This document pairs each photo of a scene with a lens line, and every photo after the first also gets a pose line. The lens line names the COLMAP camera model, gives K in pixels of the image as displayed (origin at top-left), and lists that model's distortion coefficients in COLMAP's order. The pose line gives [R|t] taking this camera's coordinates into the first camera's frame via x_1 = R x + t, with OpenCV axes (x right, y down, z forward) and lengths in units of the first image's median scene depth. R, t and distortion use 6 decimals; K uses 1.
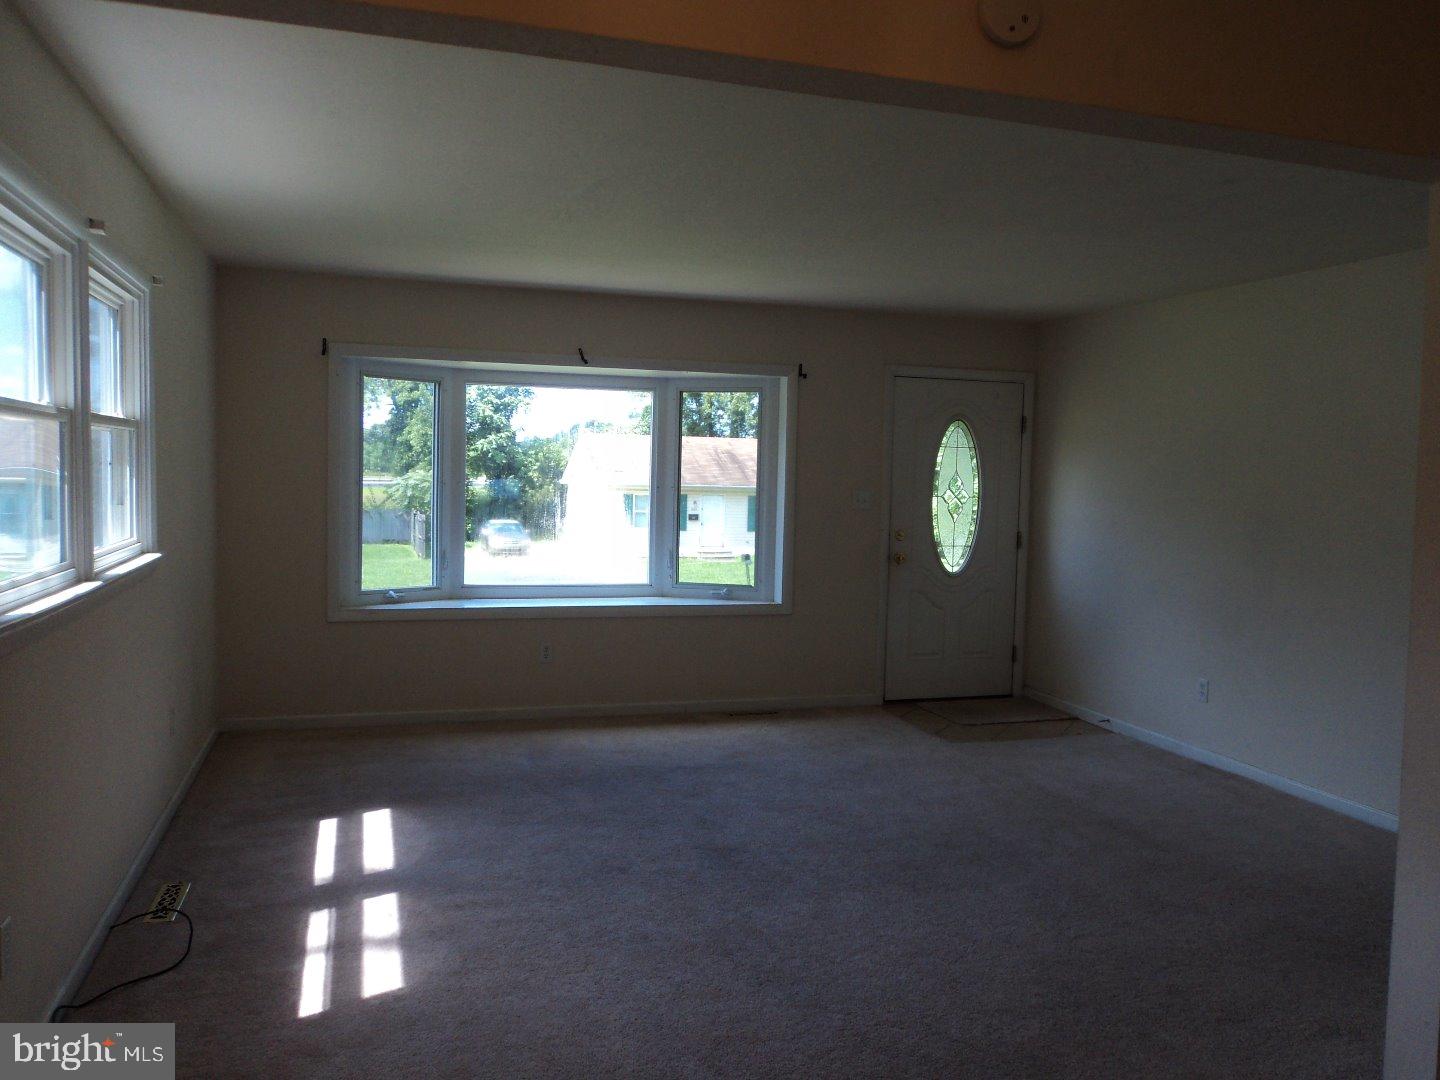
lens RADIAL K [[1203.8, 0, 720.0], [0, 1203.8, 540.0], [0, 0, 1]] dist [-0.004384, 0.010305]
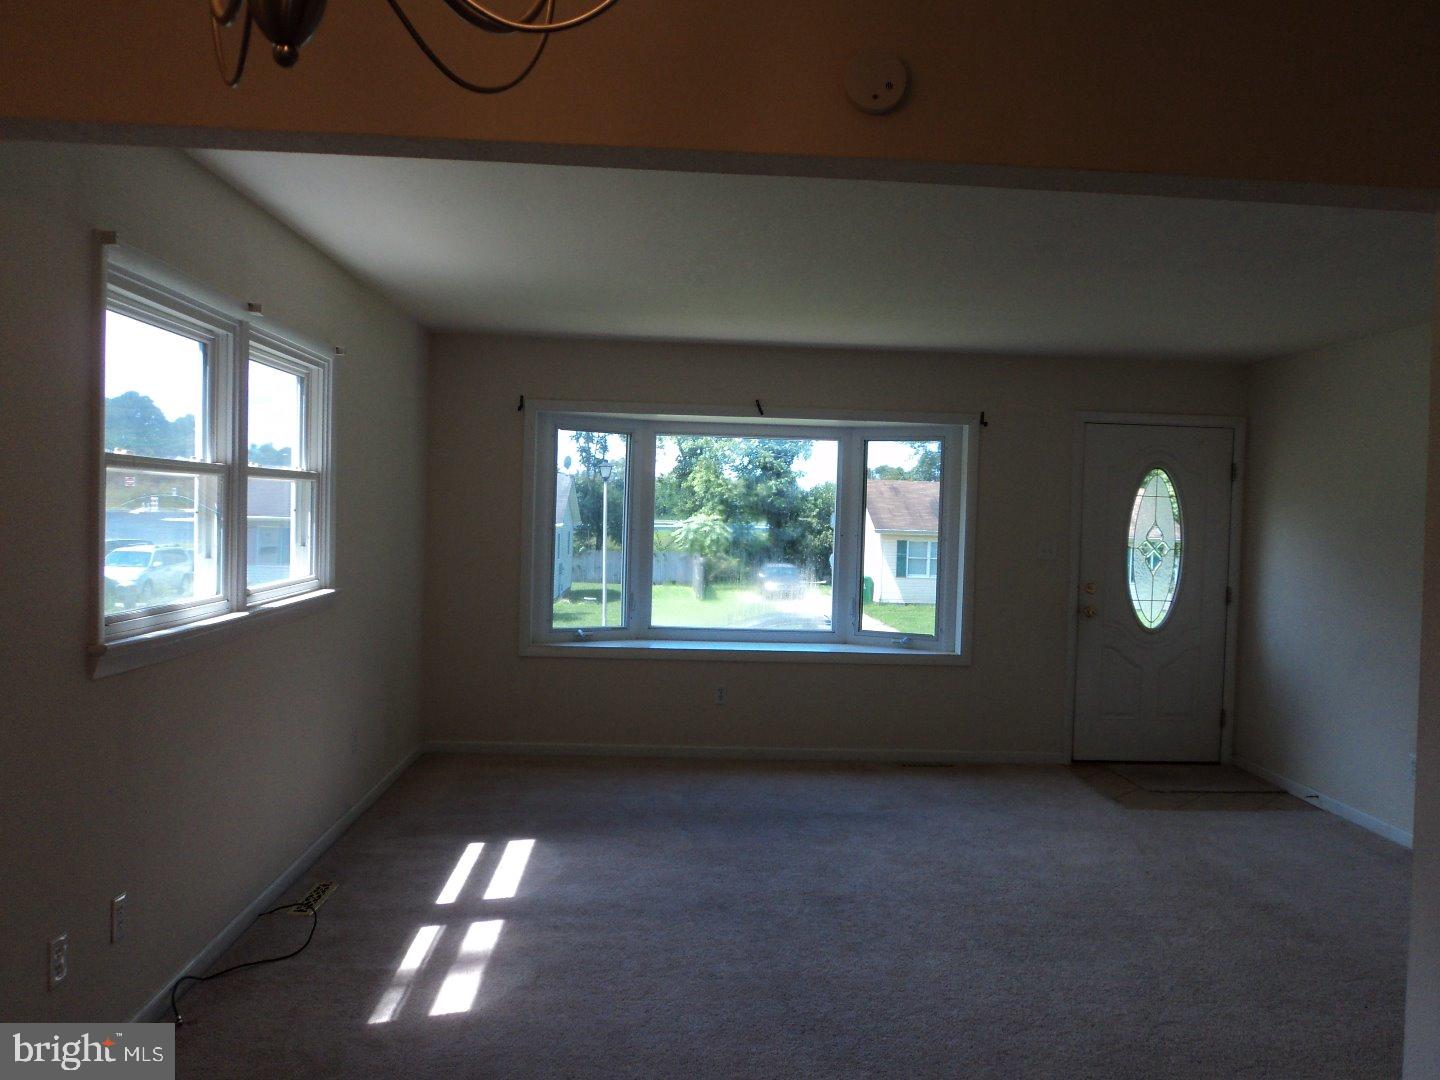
lens RADIAL K [[1207.1, 0, 720.0], [0, 1207.1, 540.0], [0, 0, 1]] dist [-0.010488, -0.002776]
pose [[0.965506, 0.011812, -0.260114, 0.118150], [-0.021421, 0.999188, -0.034138, -0.002980], [0.259500, 0.038532, 0.964974, -0.003292]]
